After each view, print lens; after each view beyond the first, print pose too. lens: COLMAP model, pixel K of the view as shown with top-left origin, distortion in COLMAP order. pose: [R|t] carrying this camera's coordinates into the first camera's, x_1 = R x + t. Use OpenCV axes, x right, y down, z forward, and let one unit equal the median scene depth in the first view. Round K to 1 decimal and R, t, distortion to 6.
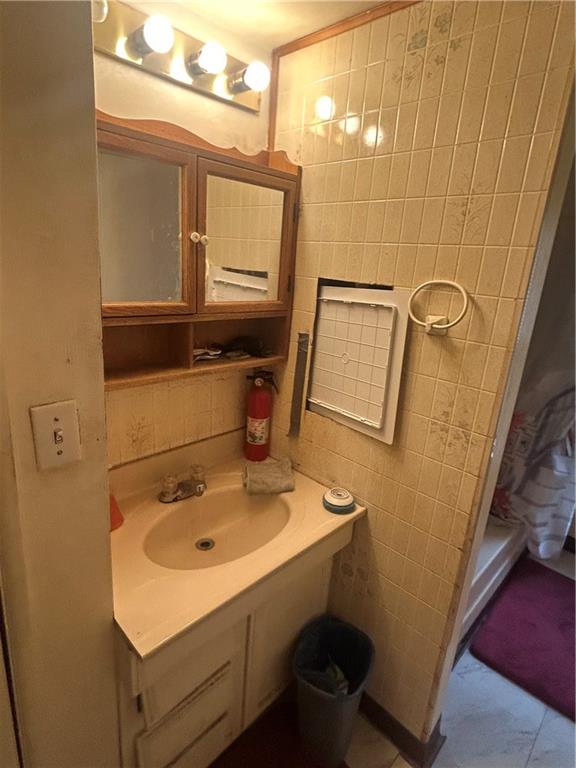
lens RADIAL K [[408.8, 0, 289.5], [0, 408.8, 380.3], [0, 0, 1]] dist [-0.001589, 0.001219]
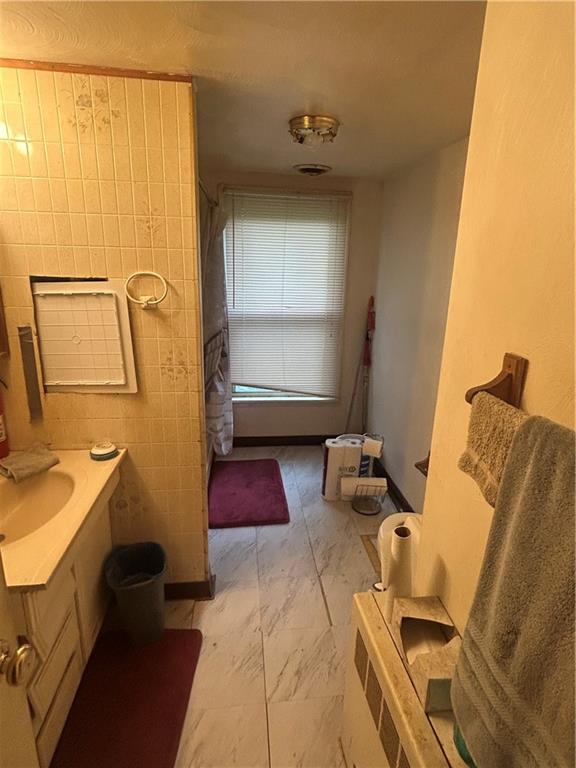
lens RADIAL K [[408.8, 0, 289.5], [0, 408.8, 380.3], [0, 0, 1]] dist [-0.001589, 0.001219]
pose [[0.632114, -0.261489, 0.729422, -0.382548], [0.231443, 0.962083, 0.144329, 0.034098], [-0.739504, 0.077587, 0.668665, -0.281755]]
